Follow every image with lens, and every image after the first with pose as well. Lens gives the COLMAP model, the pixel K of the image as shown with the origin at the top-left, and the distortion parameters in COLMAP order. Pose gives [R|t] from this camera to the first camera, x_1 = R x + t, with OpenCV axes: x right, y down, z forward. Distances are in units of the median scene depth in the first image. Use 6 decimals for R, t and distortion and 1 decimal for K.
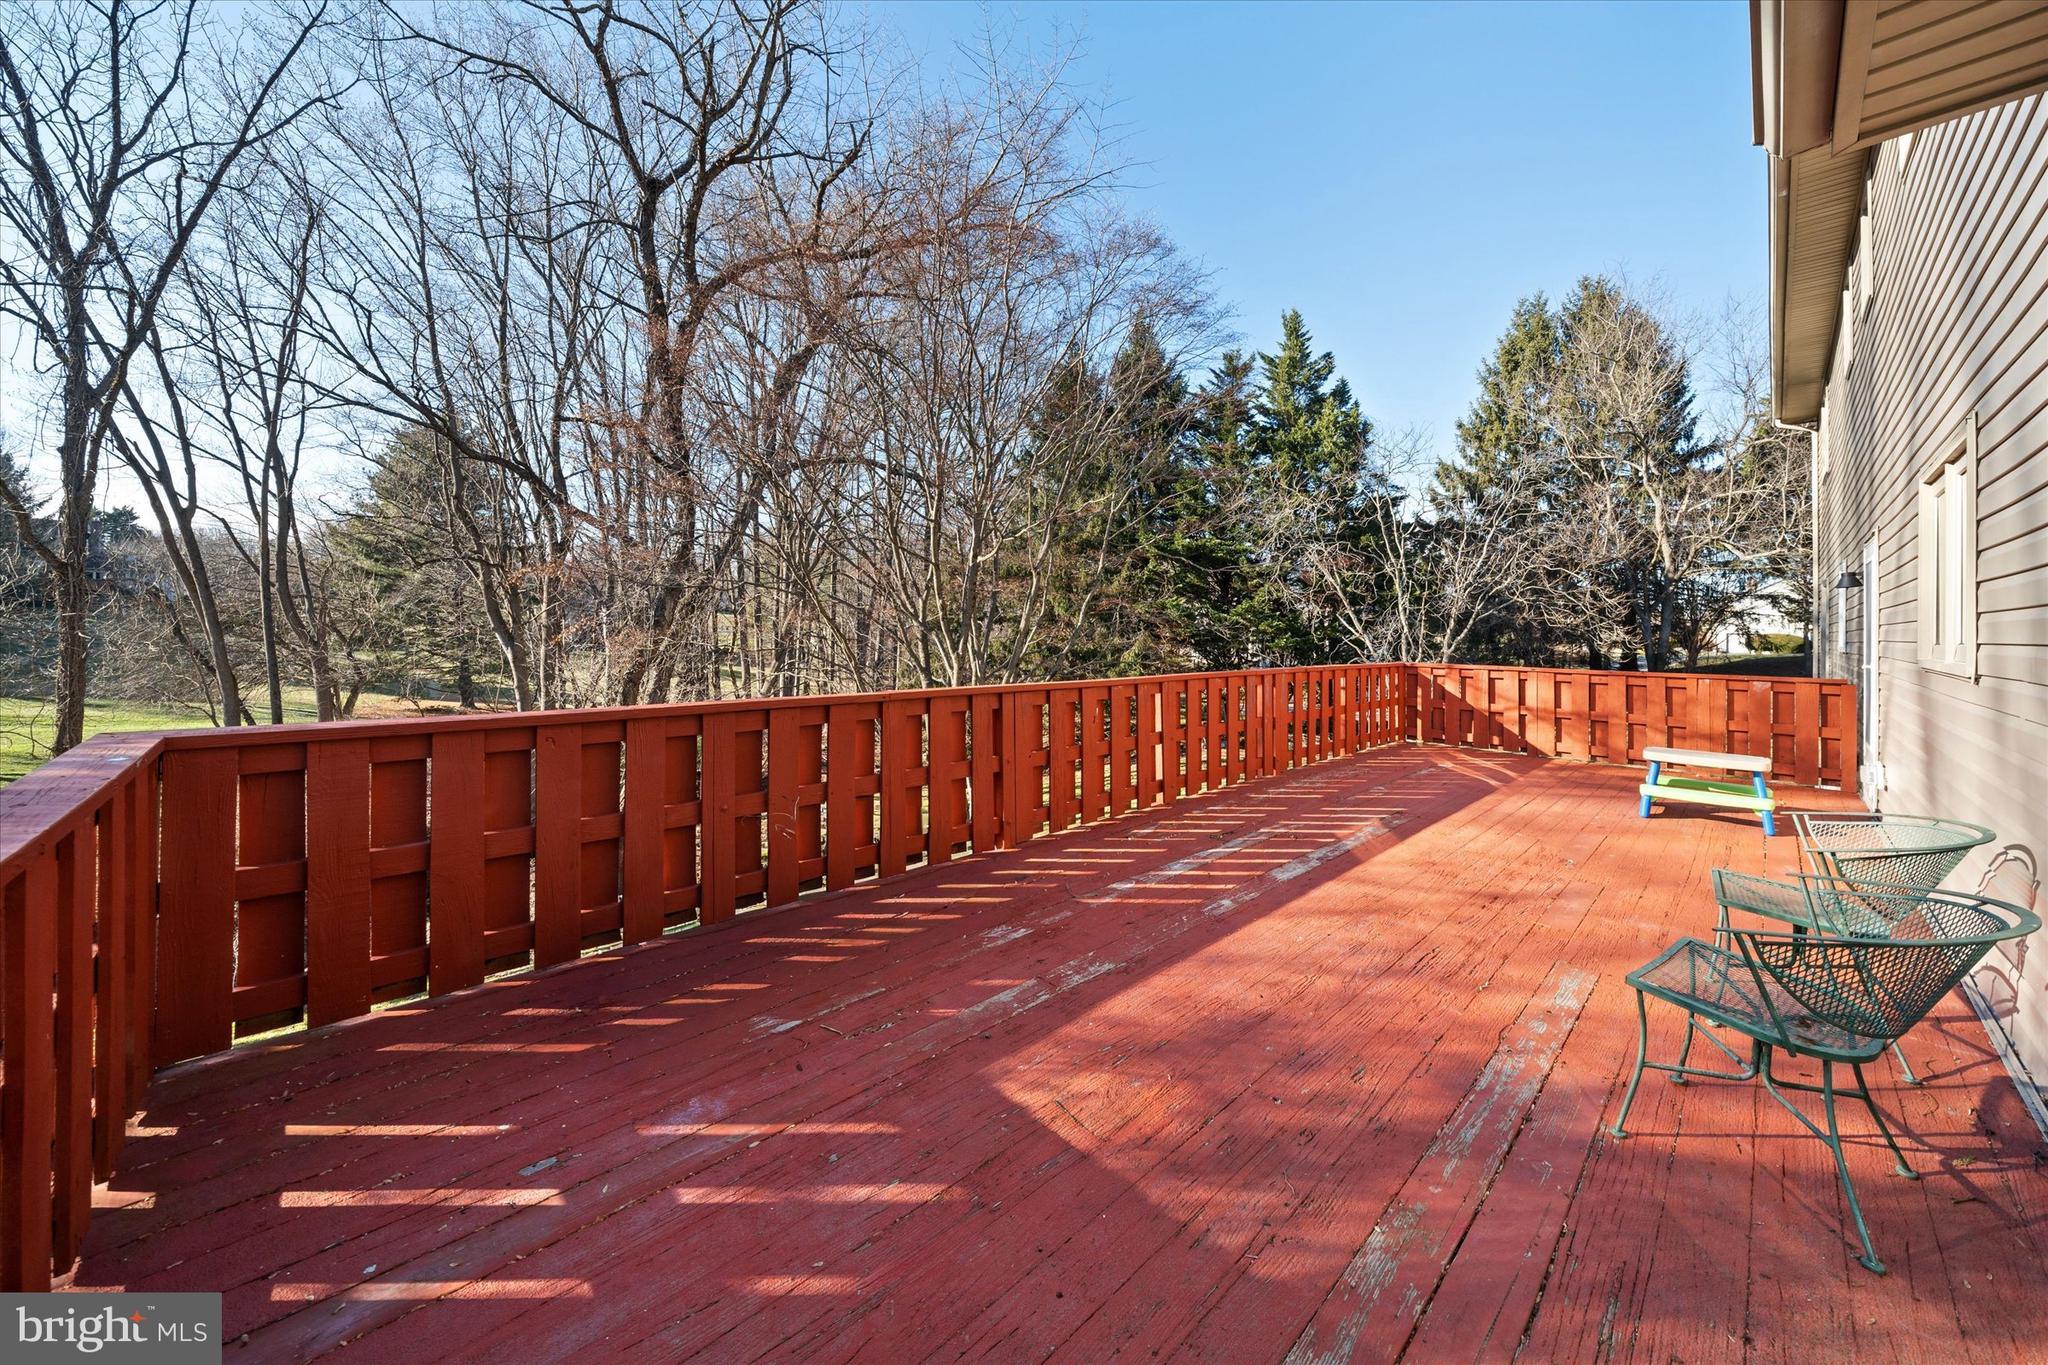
lens RADIAL K [[722.7, 0, 1027.9], [0, 722.7, 622.0], [0, 0, 1]] dist [-0.001344, 0.000080]
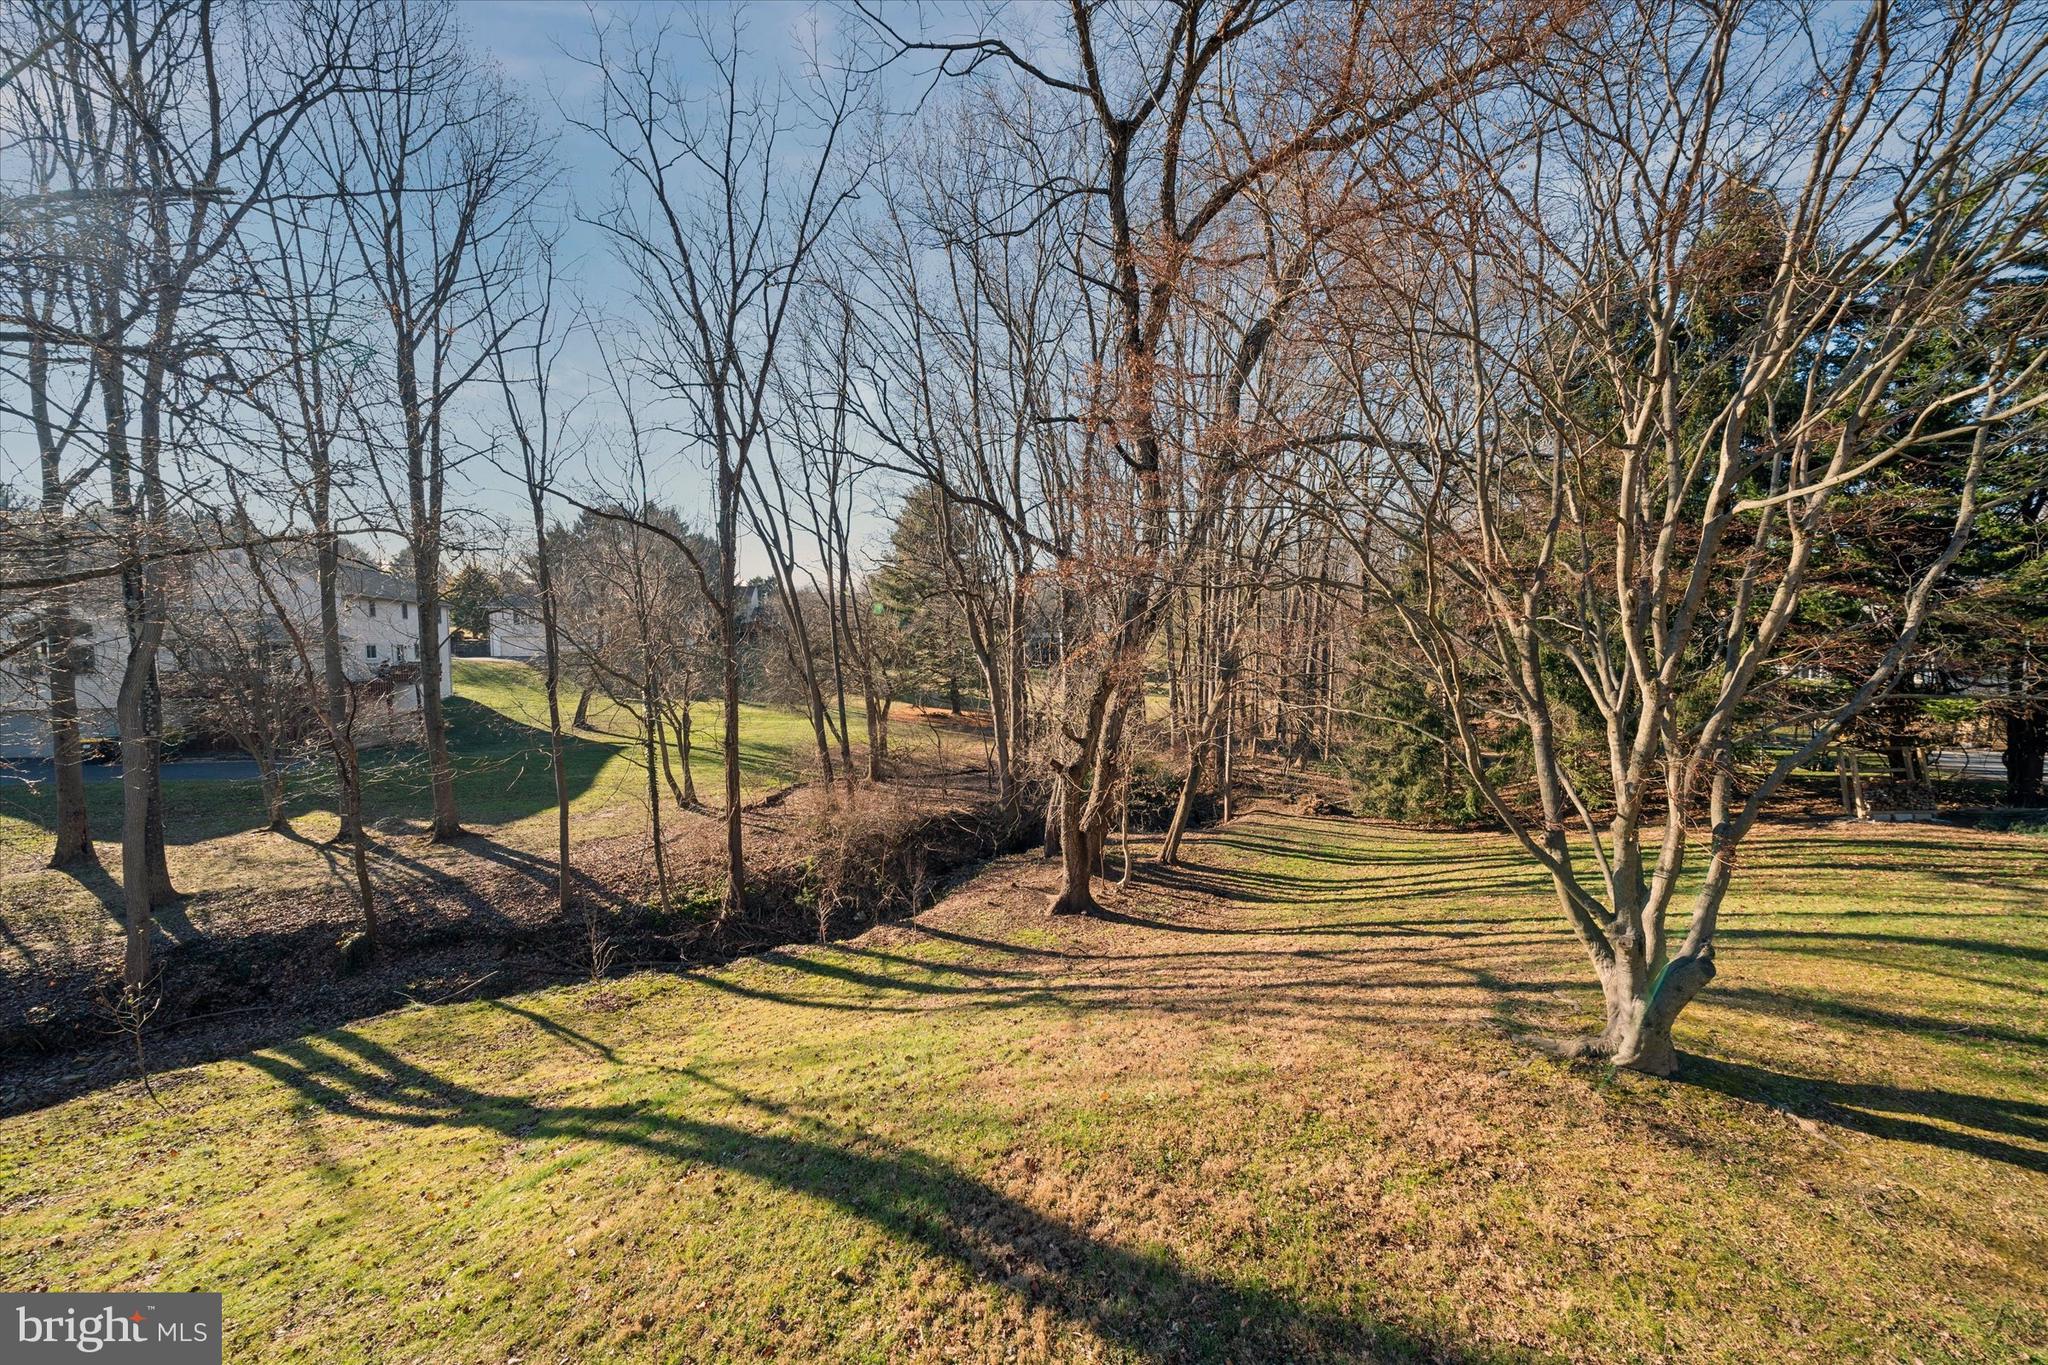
lens RADIAL K [[695.4, 0, 1020.1], [0, 695.4, 674.0], [0, 0, 1]] dist [-0.001089, -0.000460]
pose [[0.845332, 0.001152, -0.534240, -0.091439], [0.025252, 0.998794, 0.042110, 0.000660], [0.533644, -0.049088, 0.844283, 0.104834]]
